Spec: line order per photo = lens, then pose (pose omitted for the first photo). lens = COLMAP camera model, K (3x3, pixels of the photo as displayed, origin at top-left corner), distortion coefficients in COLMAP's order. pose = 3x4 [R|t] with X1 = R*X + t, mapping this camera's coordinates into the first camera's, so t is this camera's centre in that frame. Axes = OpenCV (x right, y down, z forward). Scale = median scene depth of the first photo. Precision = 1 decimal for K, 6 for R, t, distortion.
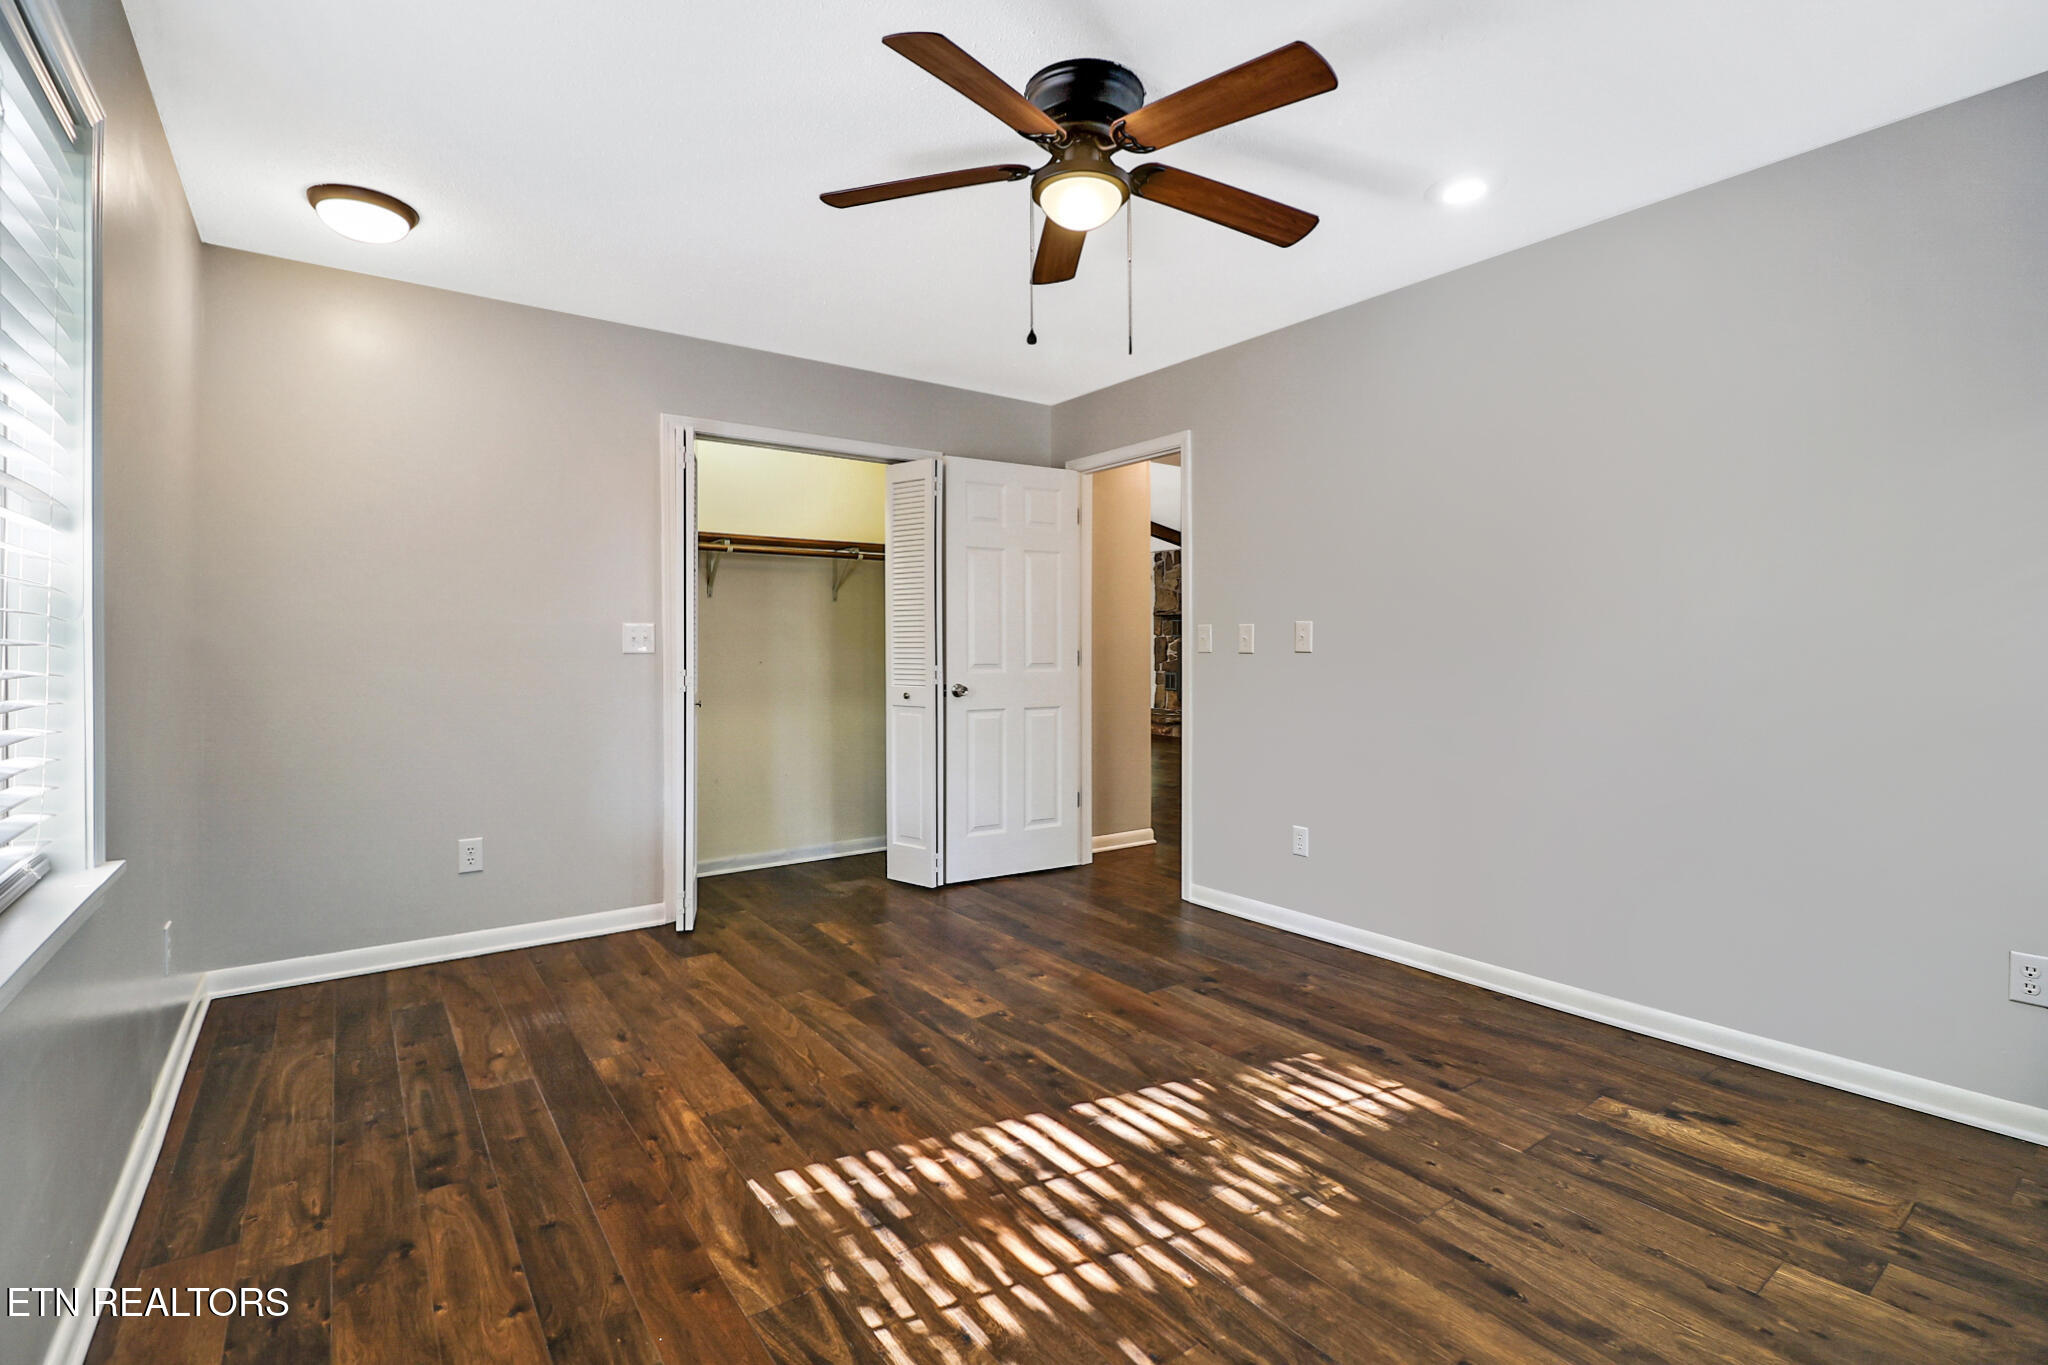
lens RADIAL K [[937.9, 0, 1009.7], [0, 937.9, 658.0], [0, 0, 1]] dist [-0.015205, -0.000776]
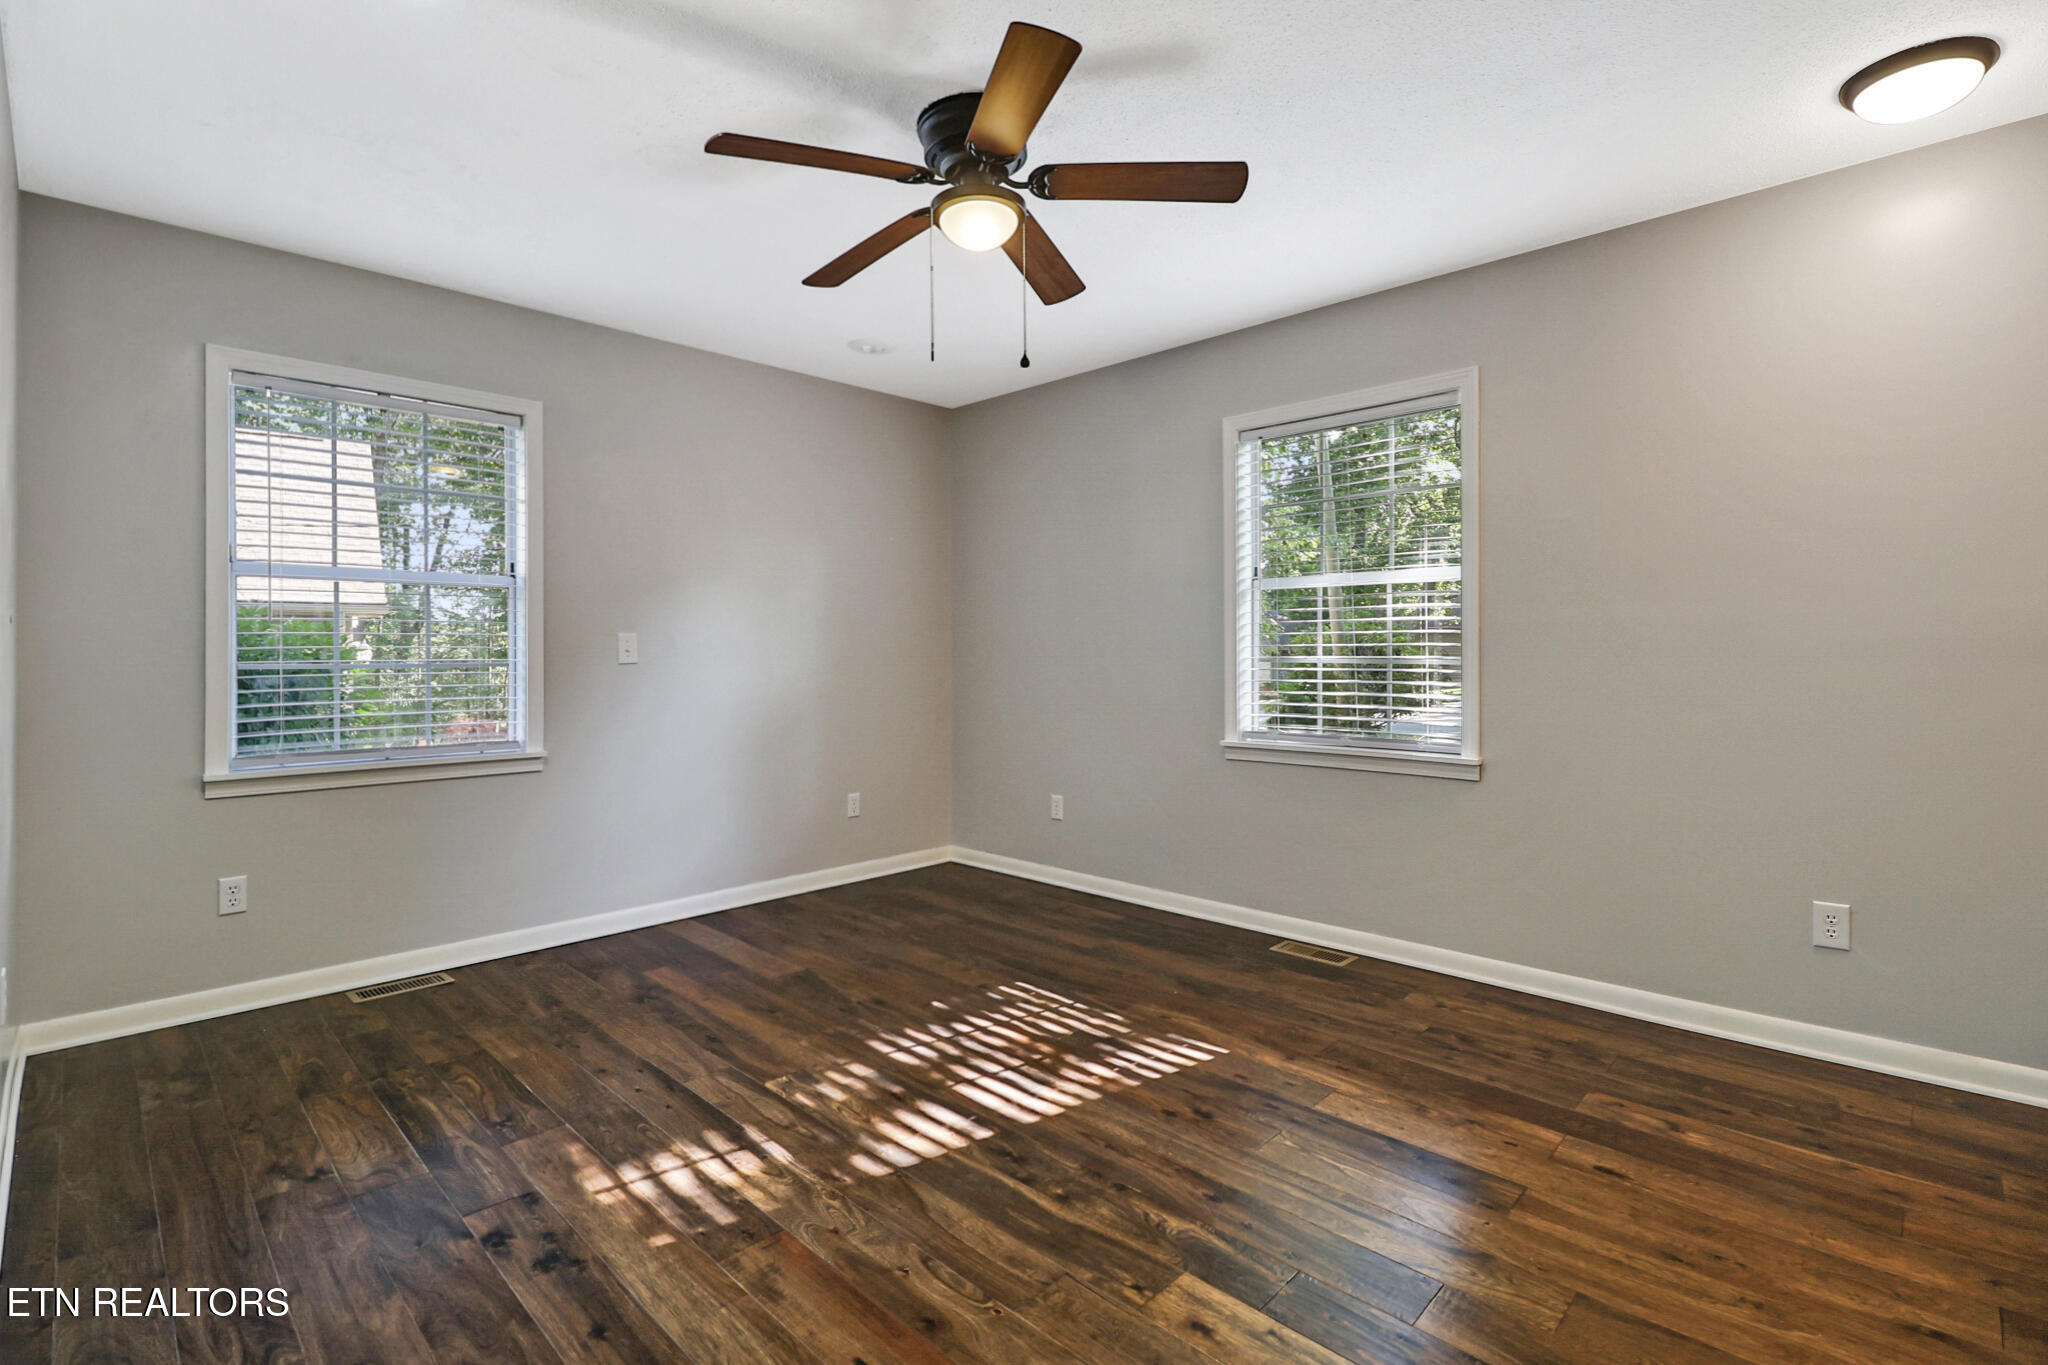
lens RADIAL K [[937.9, 0, 1009.7], [0, 937.9, 658.0], [0, 0, 1]] dist [-0.015205, -0.000776]
pose [[-0.986409, 0.004629, -0.164244, 0.206098], [0.002098, 0.999876, 0.015580, -0.016294], [0.164296, 0.015023, -0.986297, 1.944971]]
